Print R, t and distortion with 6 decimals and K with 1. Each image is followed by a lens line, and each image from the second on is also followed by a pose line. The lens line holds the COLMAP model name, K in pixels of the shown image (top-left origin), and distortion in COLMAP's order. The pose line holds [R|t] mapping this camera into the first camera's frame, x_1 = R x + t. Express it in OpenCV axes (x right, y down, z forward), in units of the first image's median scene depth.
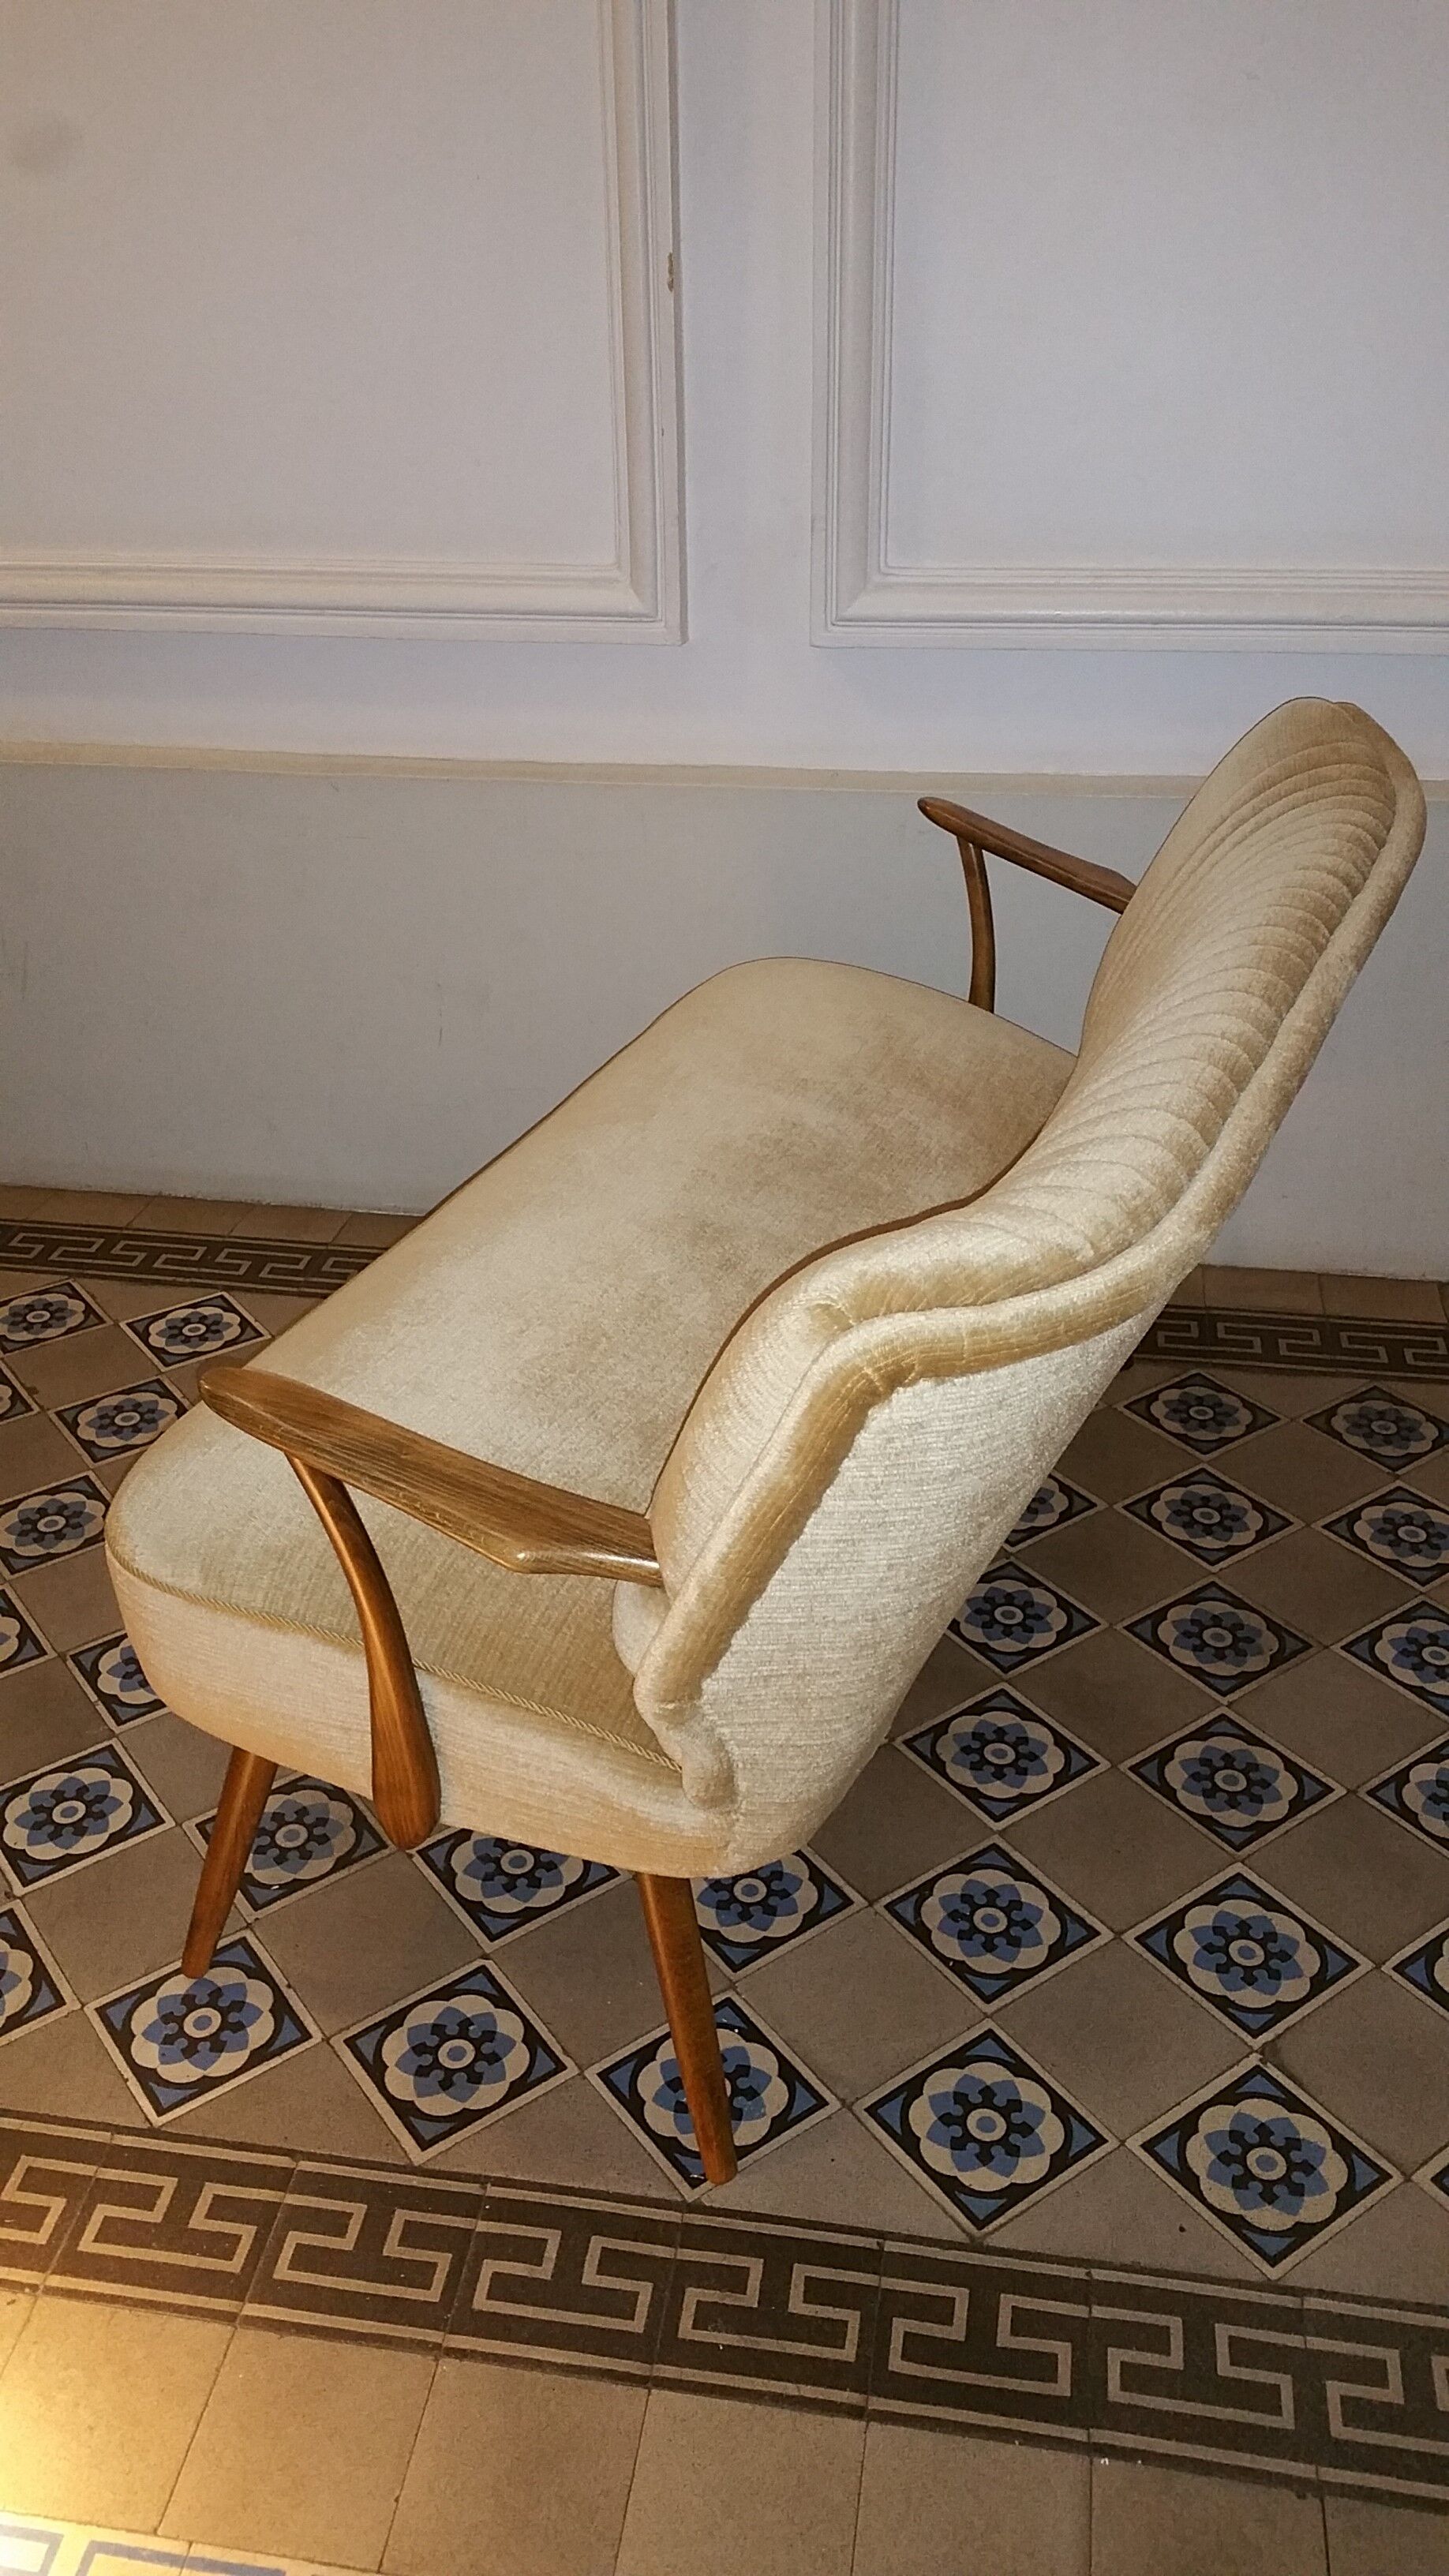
lens RADIAL K [[2146.8, 0, 708.6], [0, 2146.8, 1278.2], [0, 0, 1]] dist [0.065147, -0.160415]
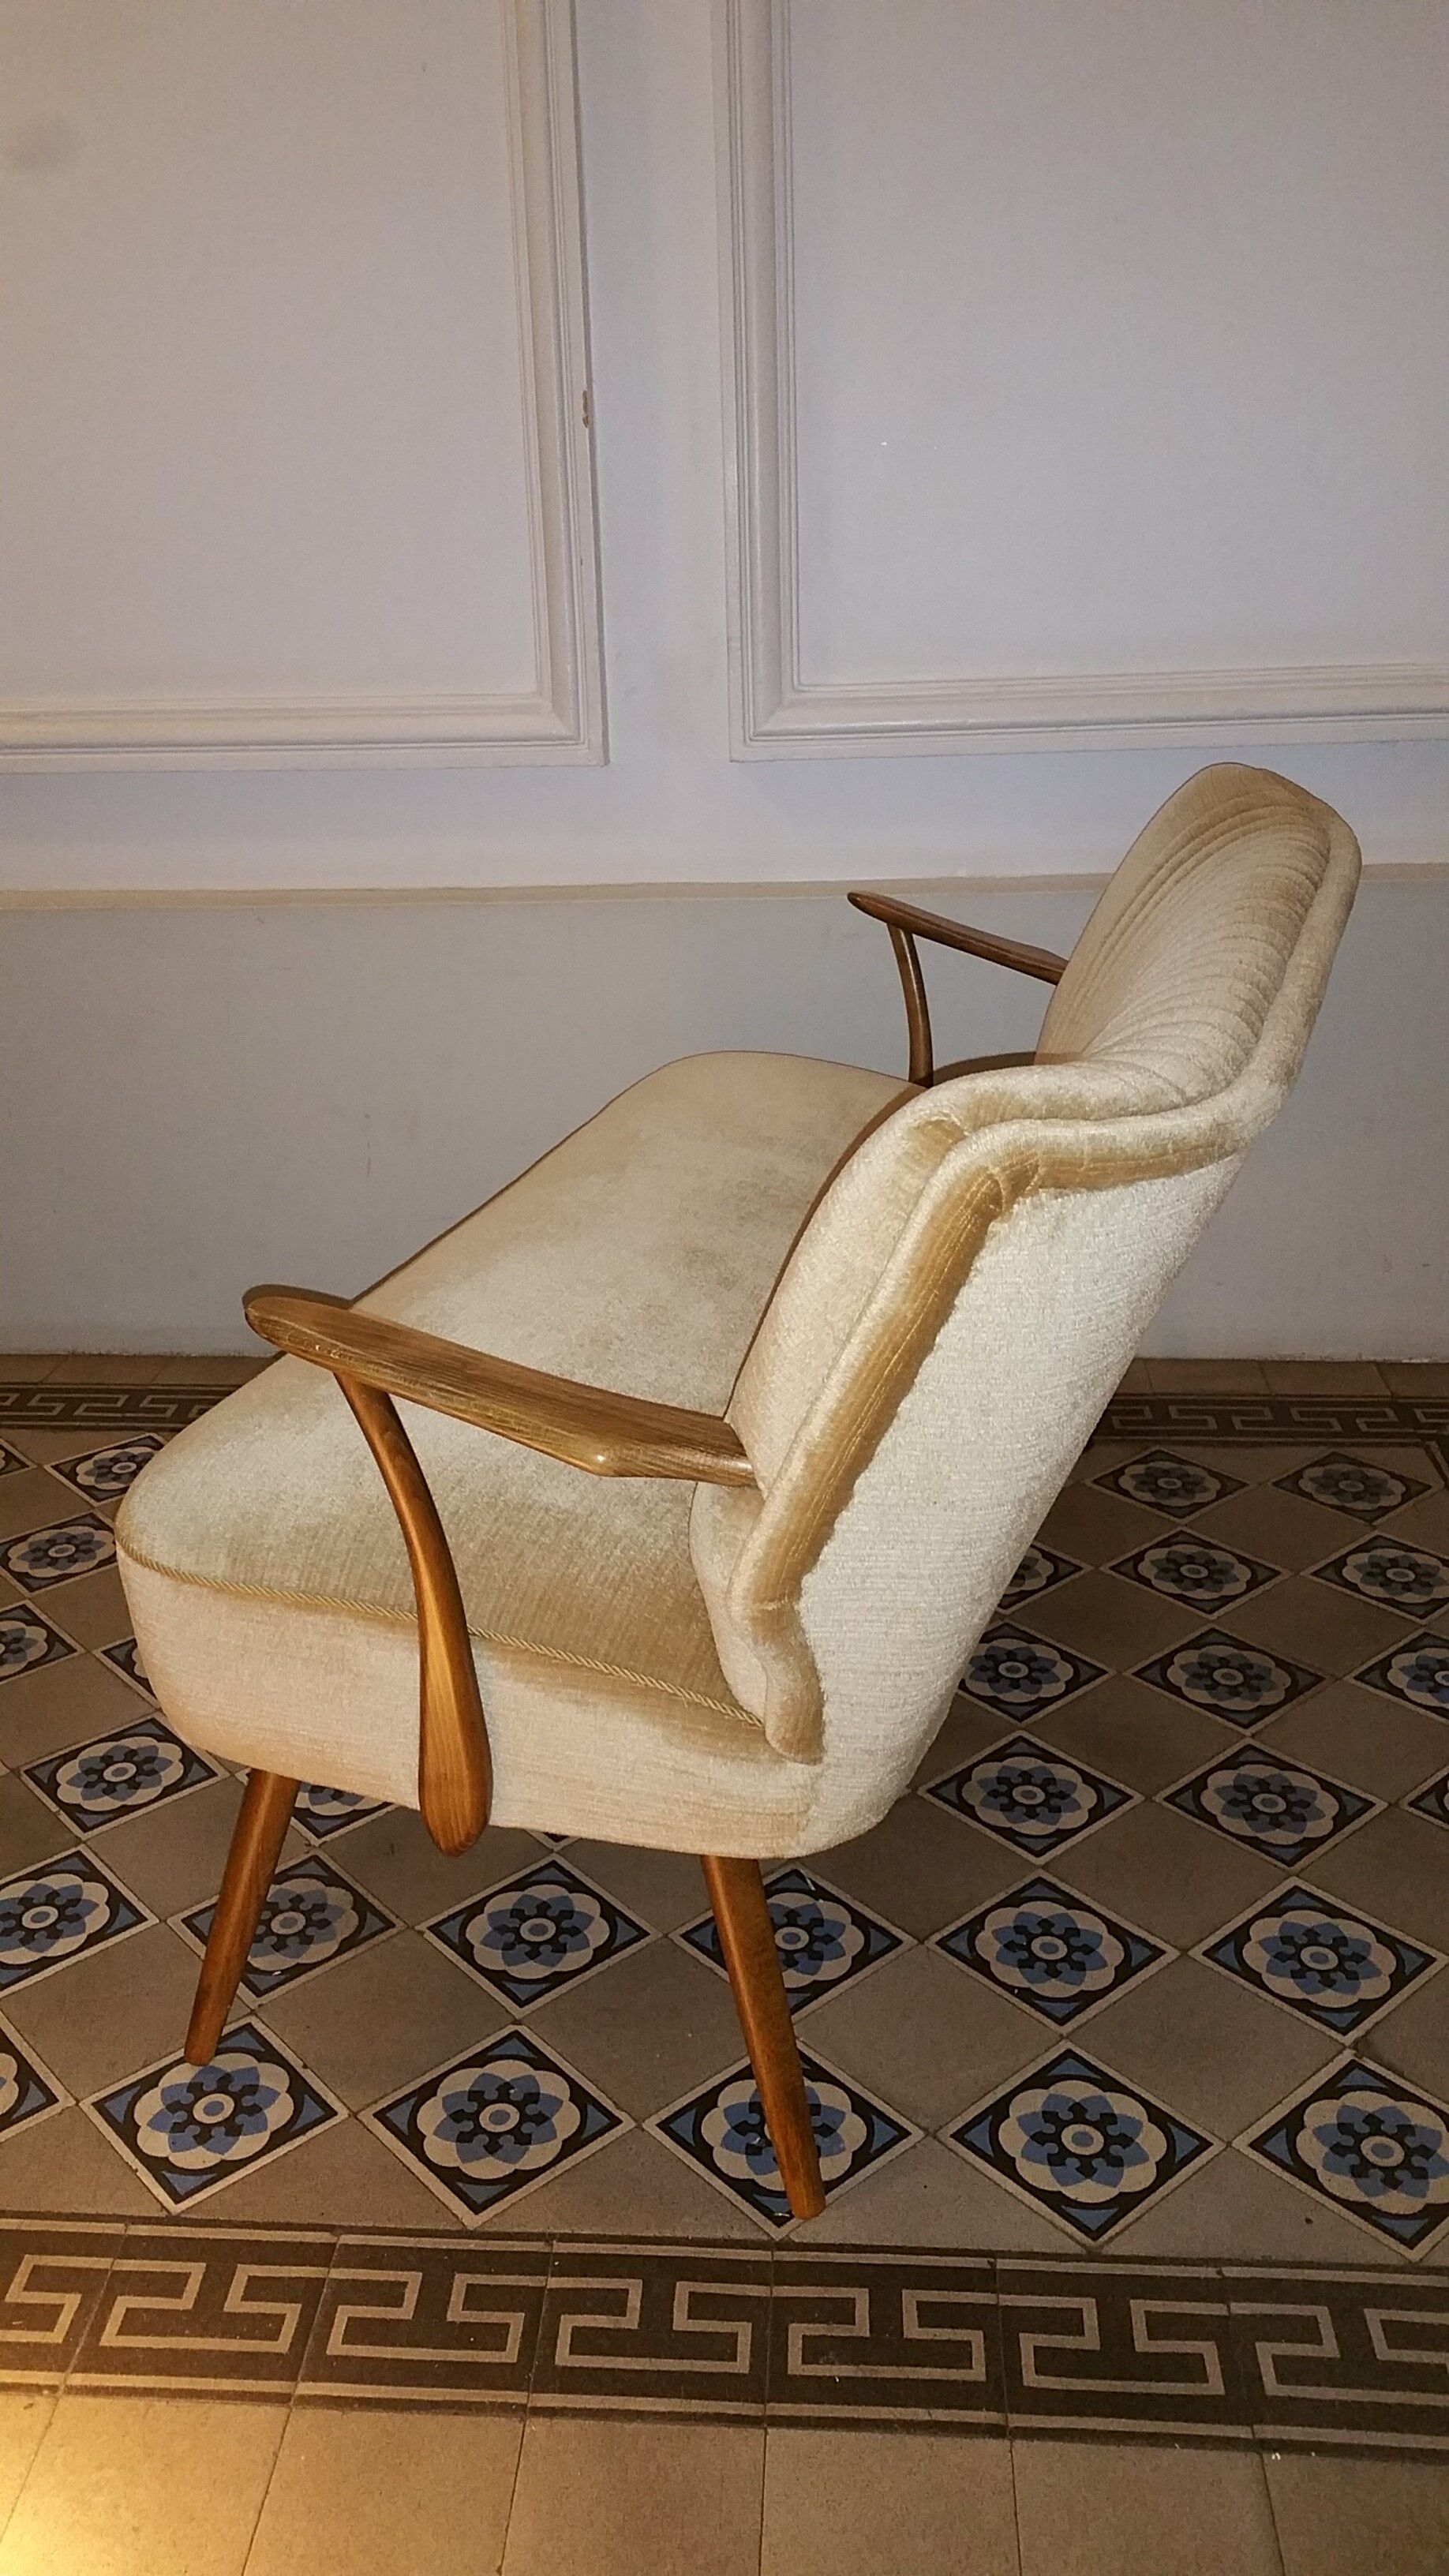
lens RADIAL K [[2146.8, 0, 703.0], [0, 2146.8, 1256.6], [0, 0, 1]] dist [0.065147, -0.160415]
pose [[0.995653, -0.044344, 0.081912, -0.086804], [0.056482, 0.986707, -0.152379, 0.139358], [-0.074066, 0.156344, 0.984922, 0.035074]]
